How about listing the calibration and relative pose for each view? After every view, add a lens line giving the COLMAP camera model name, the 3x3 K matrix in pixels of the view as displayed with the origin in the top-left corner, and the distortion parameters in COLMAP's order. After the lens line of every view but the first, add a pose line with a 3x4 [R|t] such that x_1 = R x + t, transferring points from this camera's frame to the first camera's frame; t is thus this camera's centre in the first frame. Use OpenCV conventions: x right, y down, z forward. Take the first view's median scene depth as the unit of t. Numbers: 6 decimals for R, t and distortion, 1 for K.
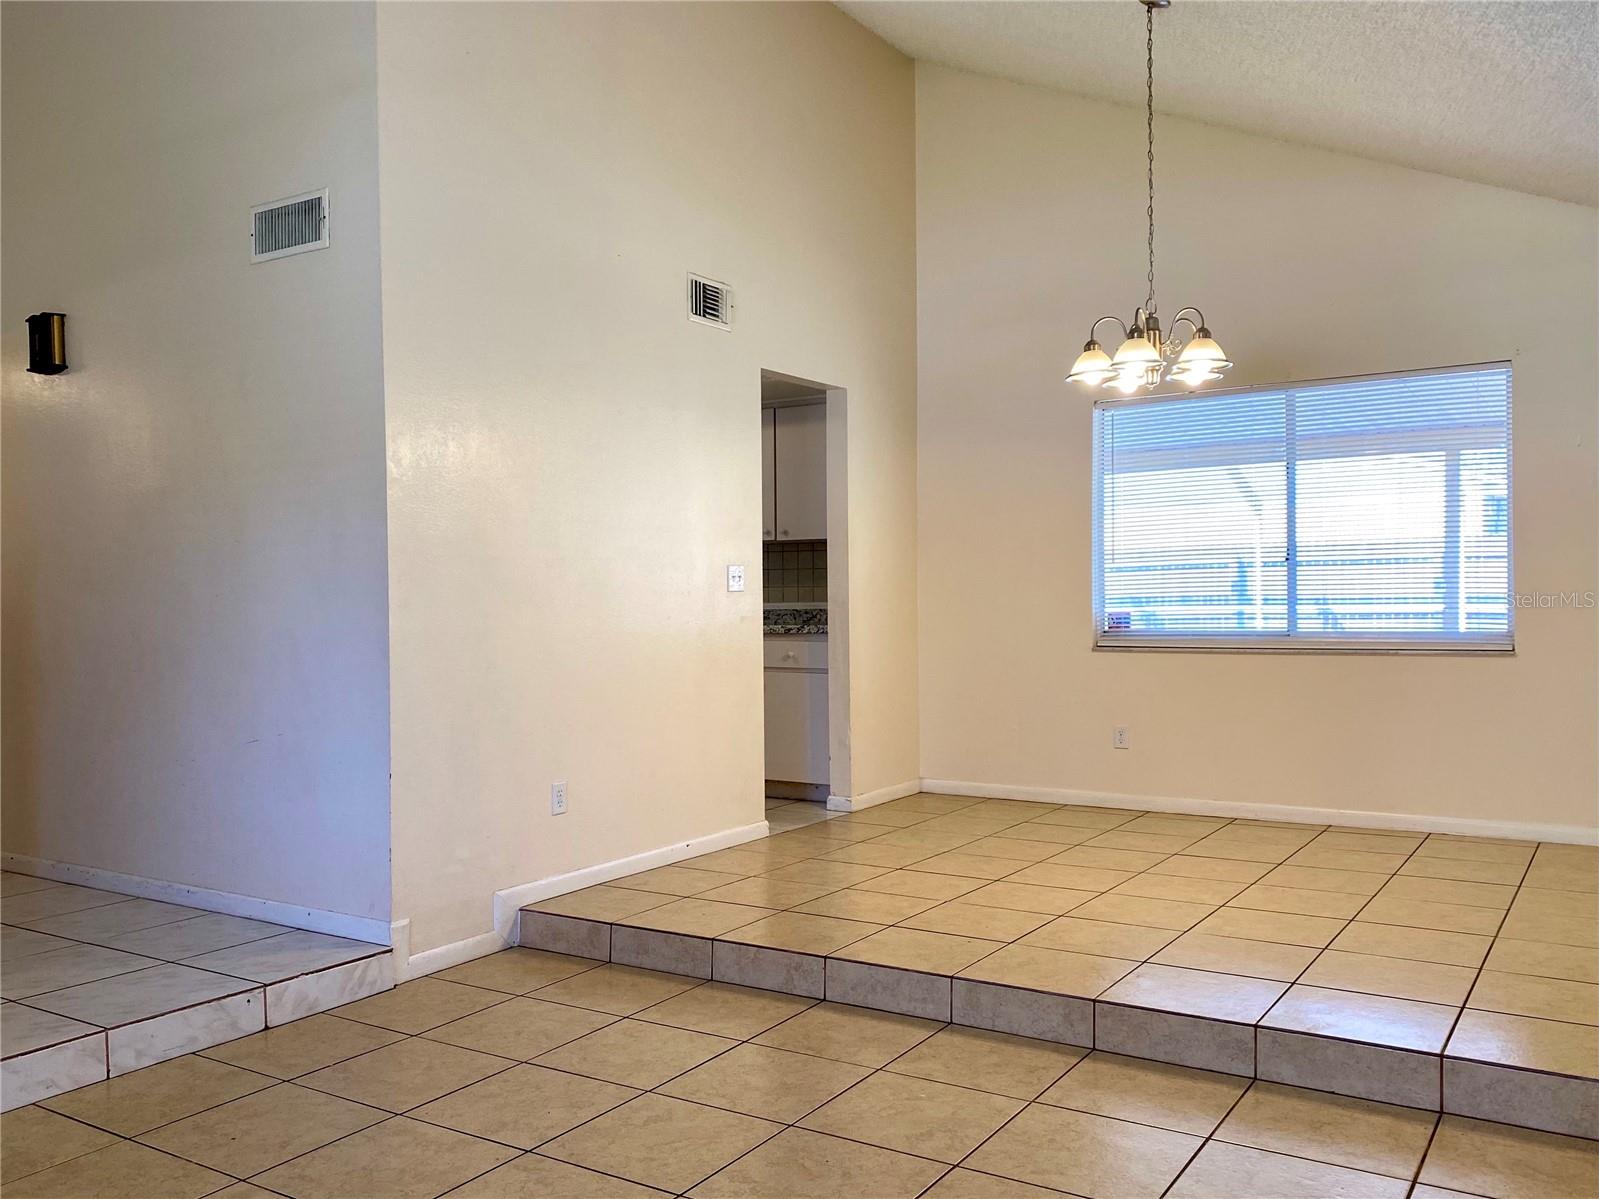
lens RADIAL K [[1330.2, 0, 803.0], [0, 1330.2, 602.3], [0, 0, 1]] dist [0.017887, 0.002667]
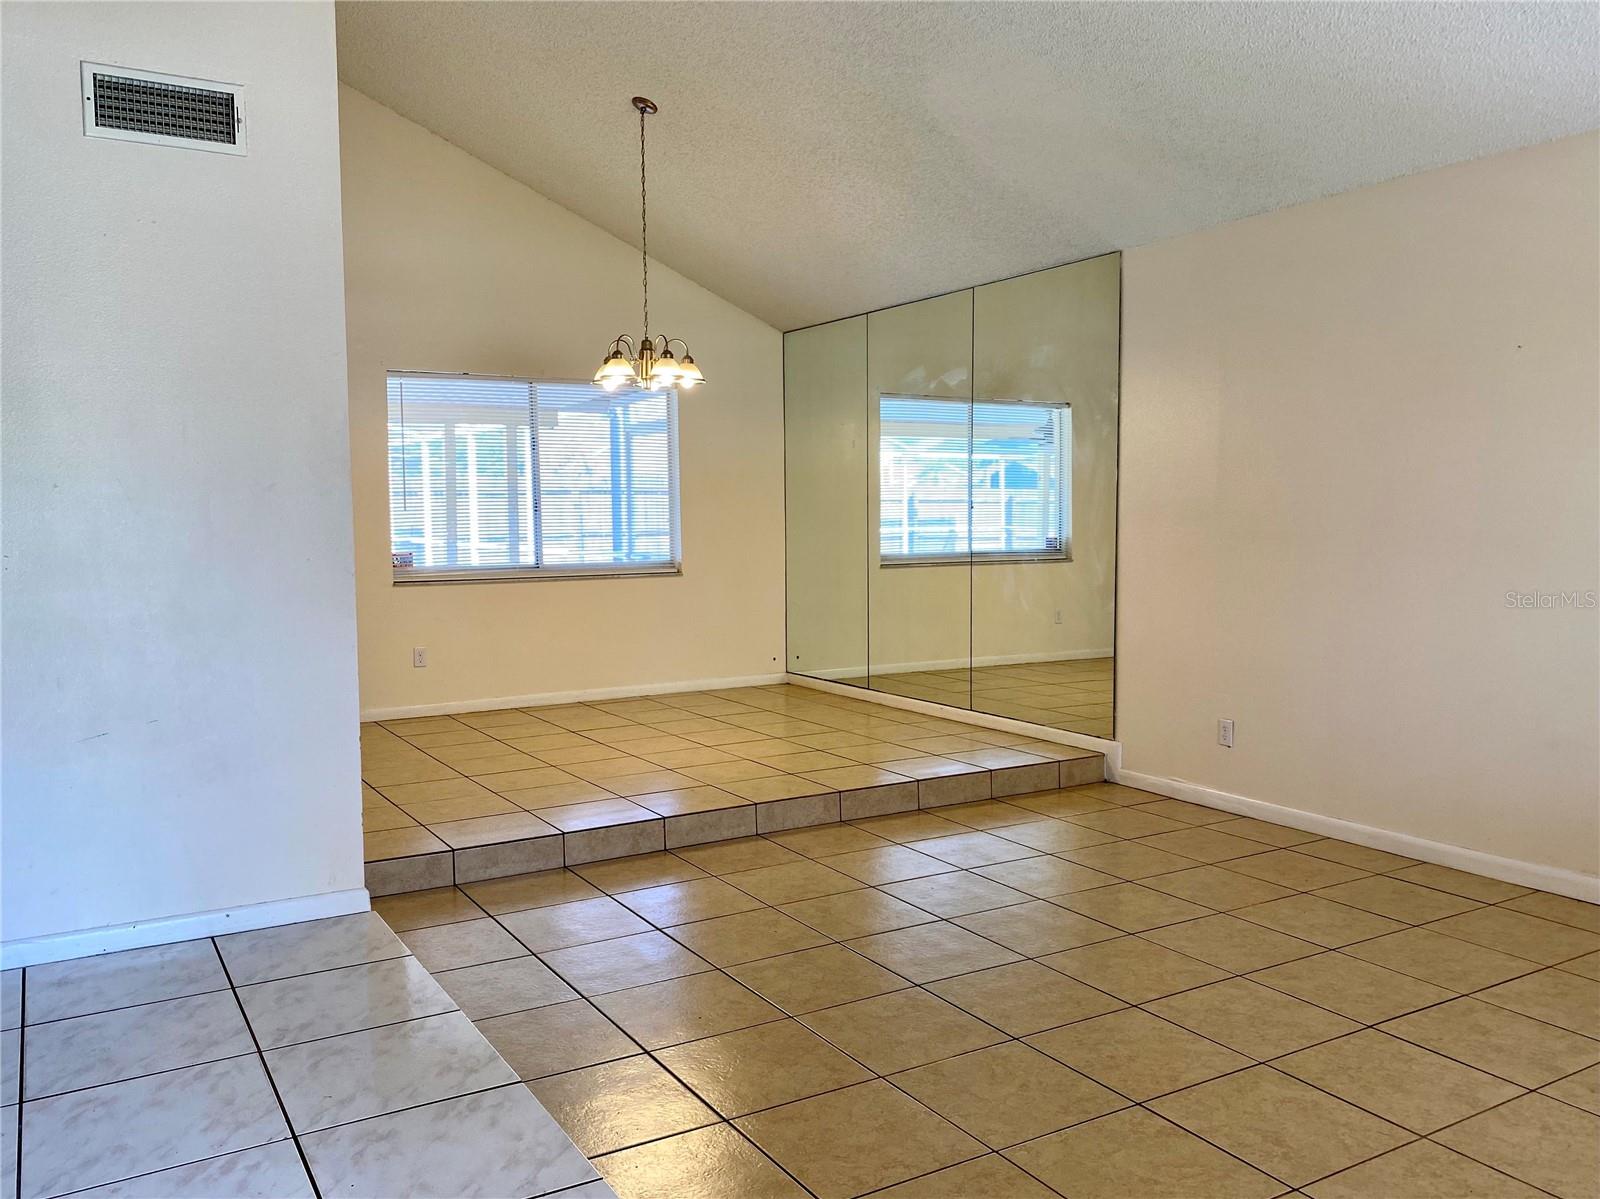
lens RADIAL K [[1242.2, 0, 795.9], [0, 1242.2, 602.4], [0, 0, 1]] dist [0.017862, -0.004280]
pose [[0.452169, -0.058334, 0.890023, -1.053924], [0.008426, 0.998094, 0.061136, -0.023703], [-0.891893, -0.020145, 0.451798, 0.340540]]
